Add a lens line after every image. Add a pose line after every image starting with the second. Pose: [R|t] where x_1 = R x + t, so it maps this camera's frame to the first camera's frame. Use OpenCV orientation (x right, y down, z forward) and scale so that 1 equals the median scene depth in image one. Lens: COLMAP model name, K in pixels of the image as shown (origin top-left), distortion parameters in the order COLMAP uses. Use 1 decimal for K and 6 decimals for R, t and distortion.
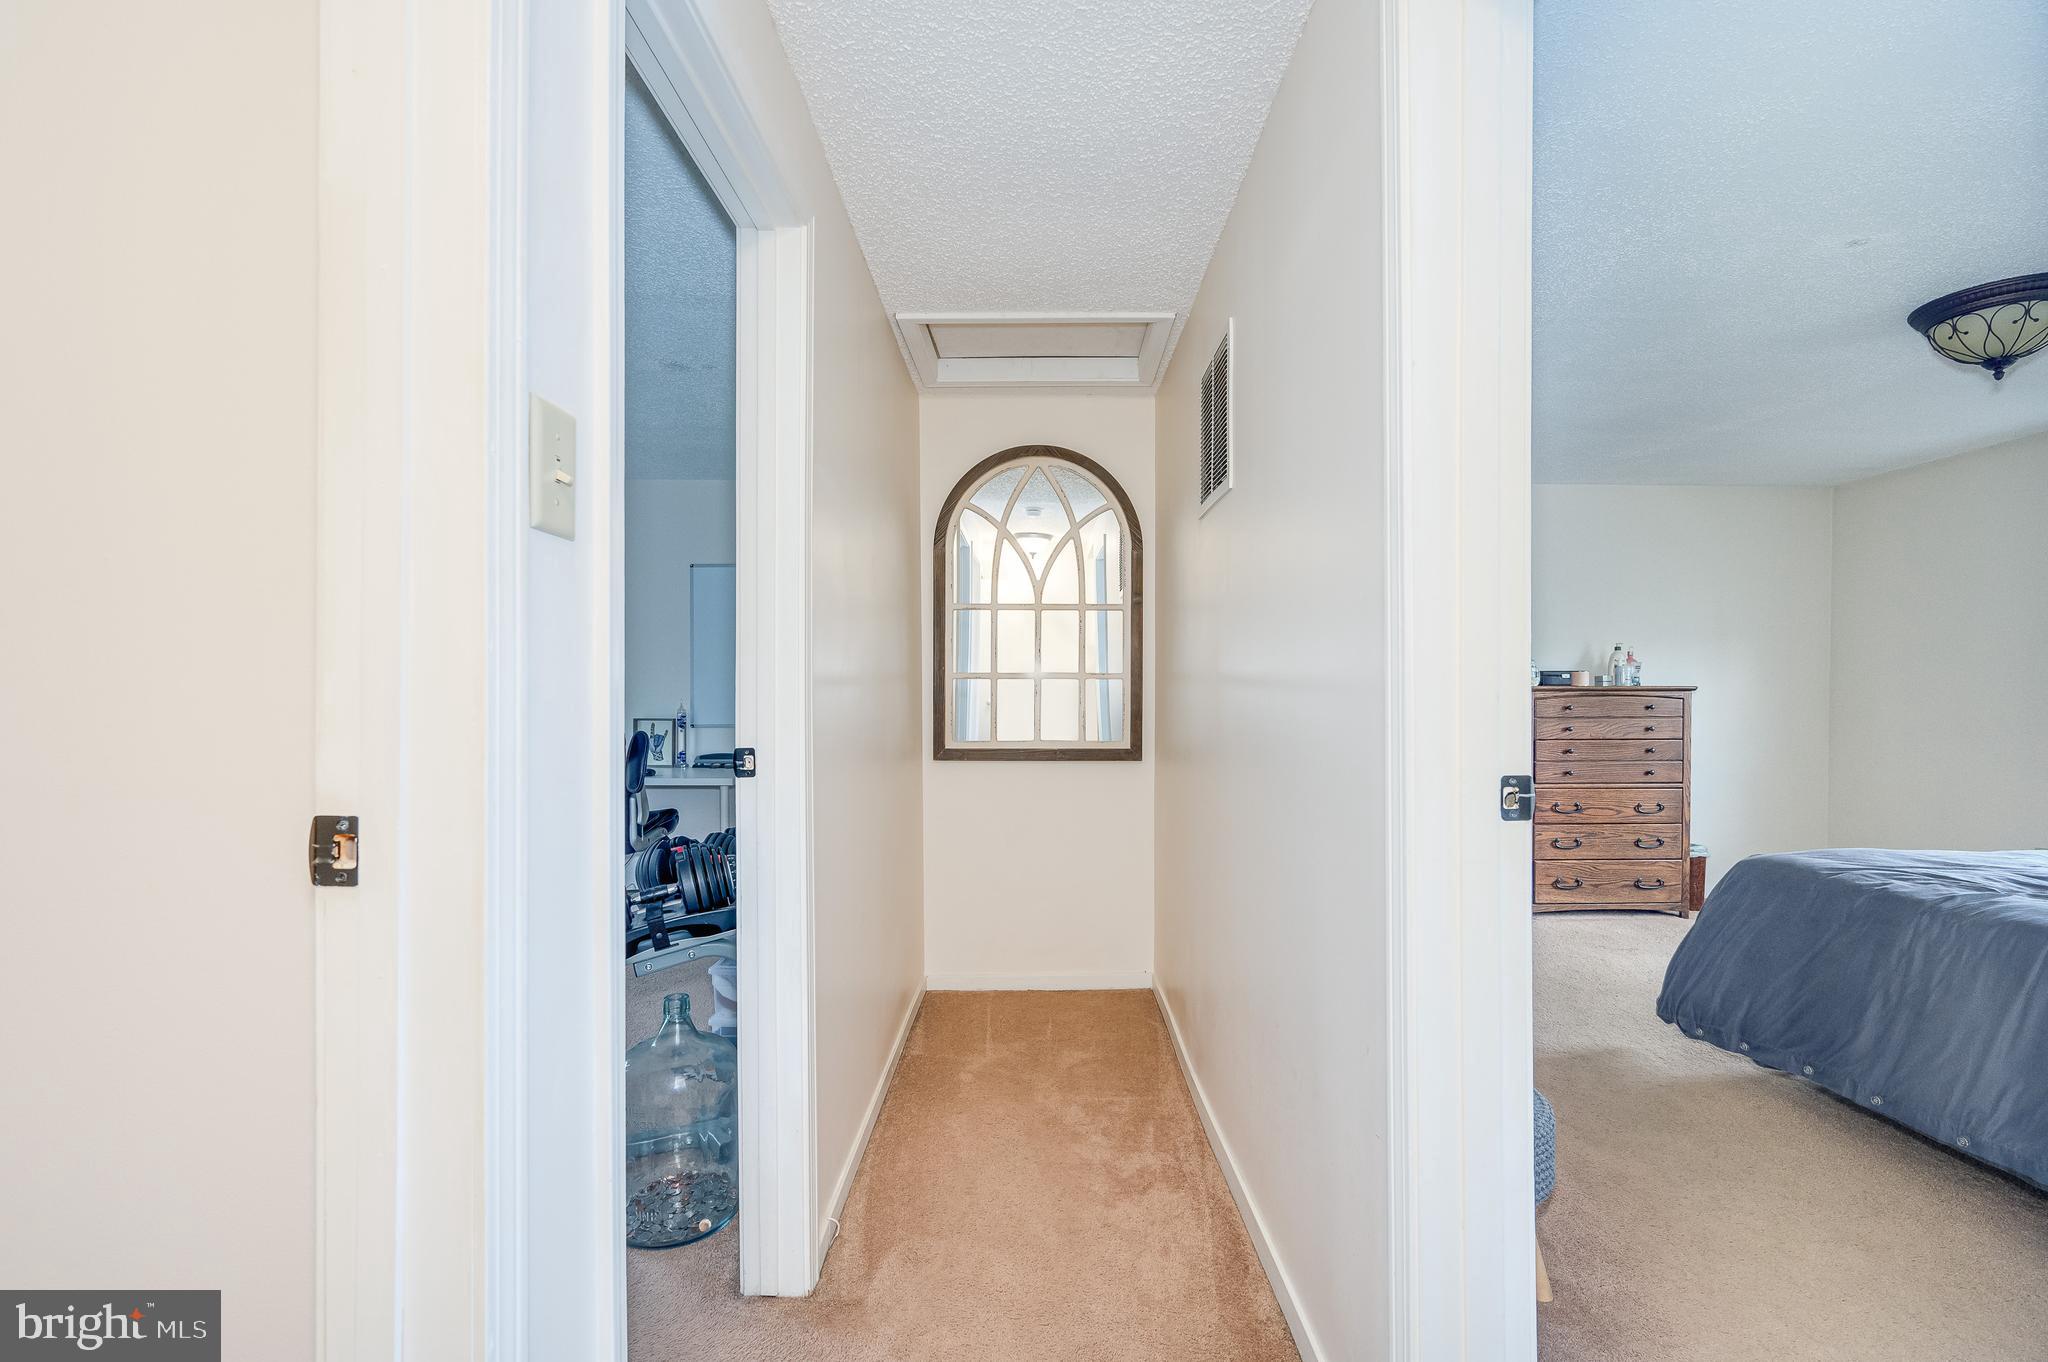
lens RADIAL K [[901.3, 0, 1045.8], [0, 901.3, 687.2], [0, 0, 1]] dist [-0.002894, -0.000931]
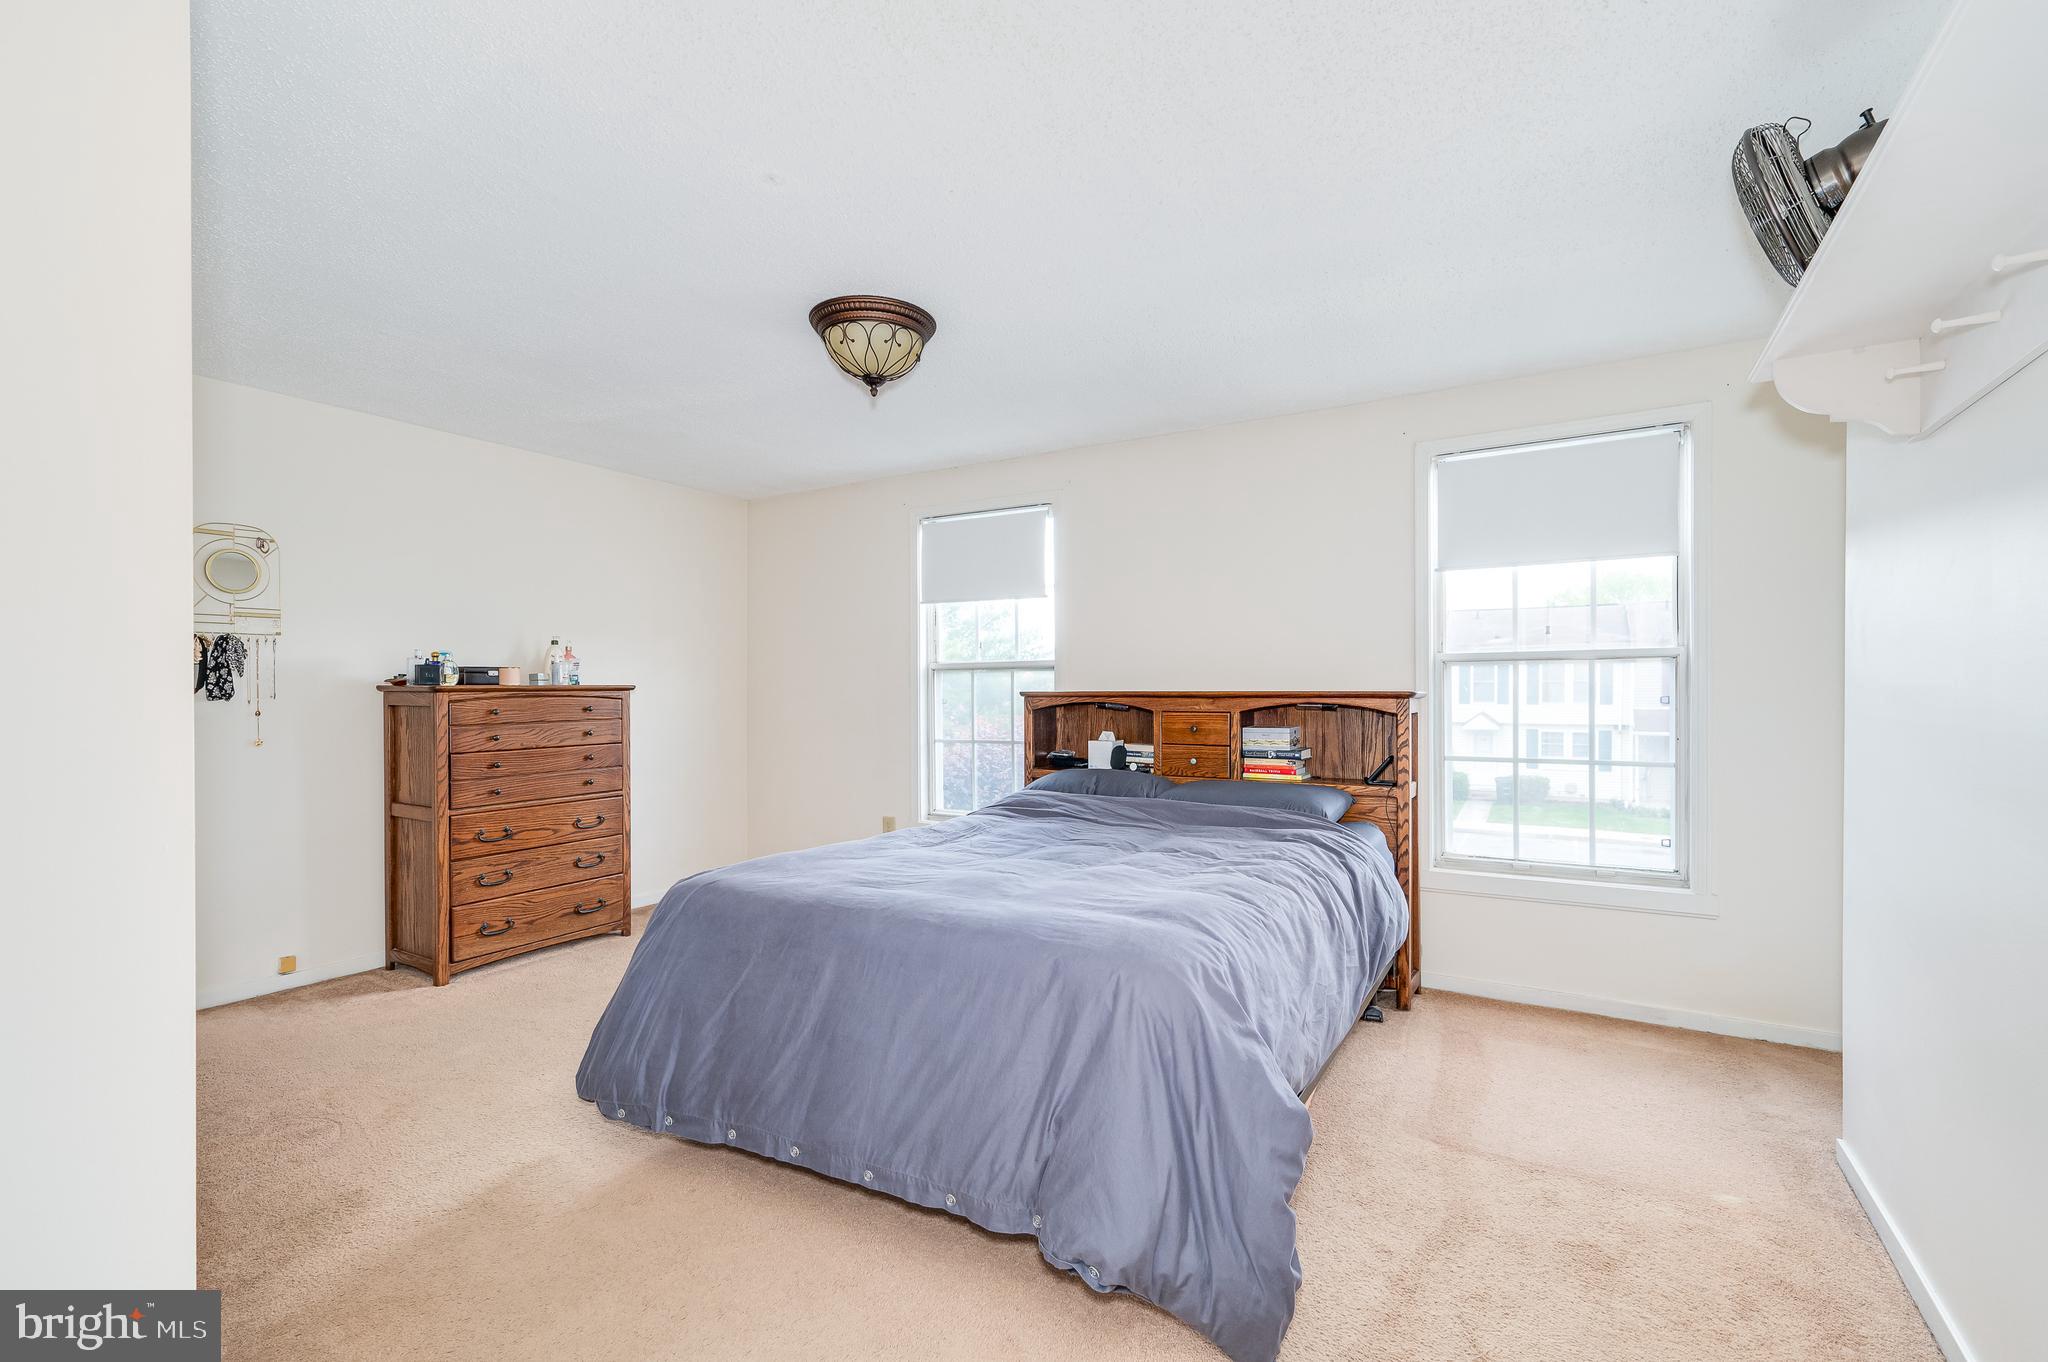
lens RADIAL K [[901.3, 0, 1045.8], [0, 901.3, 687.2], [0, 0, 1]] dist [-0.002894, -0.000931]
pose [[0.510914, -0.005741, 0.859613, 0.136487], [0.006842, 0.999973, 0.002611, 0.001592], [-0.859605, 0.004548, 0.510939, 0.155958]]
